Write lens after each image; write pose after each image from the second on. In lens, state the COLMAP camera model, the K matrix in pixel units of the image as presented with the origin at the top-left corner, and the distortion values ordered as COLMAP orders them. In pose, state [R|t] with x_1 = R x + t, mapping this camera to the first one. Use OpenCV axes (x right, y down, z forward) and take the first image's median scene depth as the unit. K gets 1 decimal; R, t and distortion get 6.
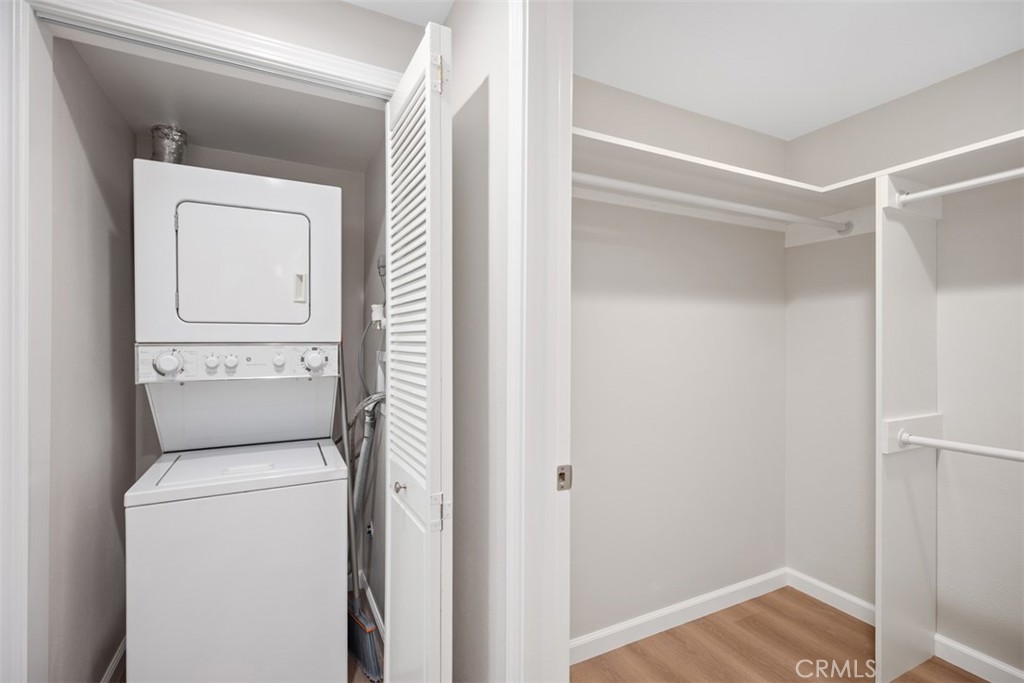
lens RADIAL K [[471.6, 0, 514.1], [0, 471.6, 338.0], [0, 0, 1]] dist [0.004780, 0.001498]
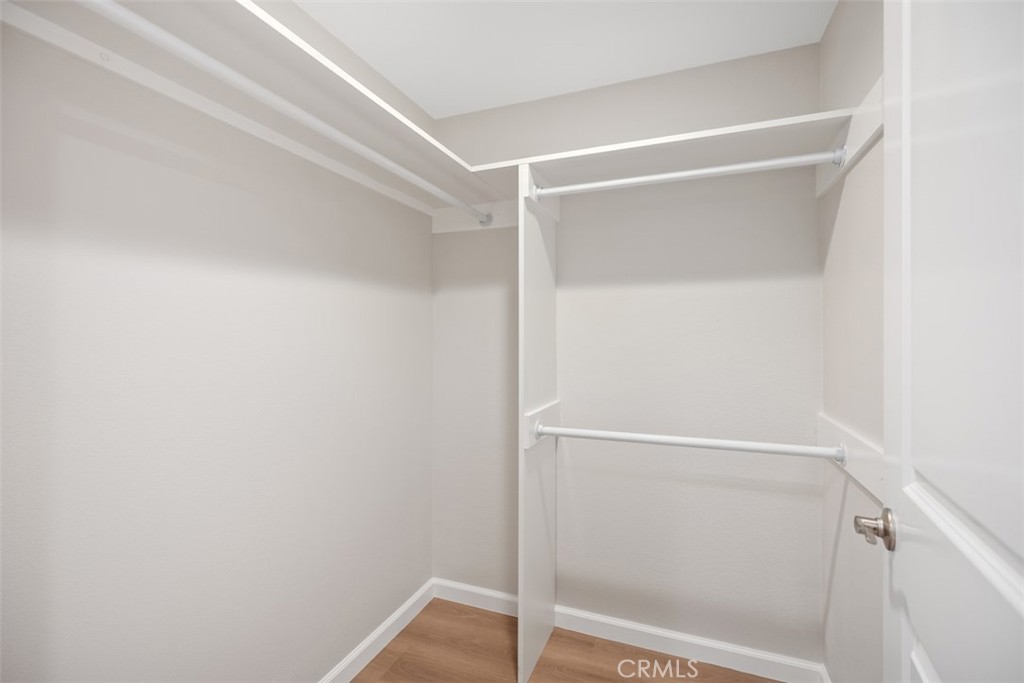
lens RADIAL K [[471.6, 0, 515.2], [0, 471.6, 336.2], [0, 0, 1]] dist [0.004780, 0.001498]
pose [[0.749439, -0.001751, 0.662072, 0.110914], [-0.000287, 0.999996, 0.002970, 0.008390], [-0.662074, -0.002416, 0.749435, 0.261723]]
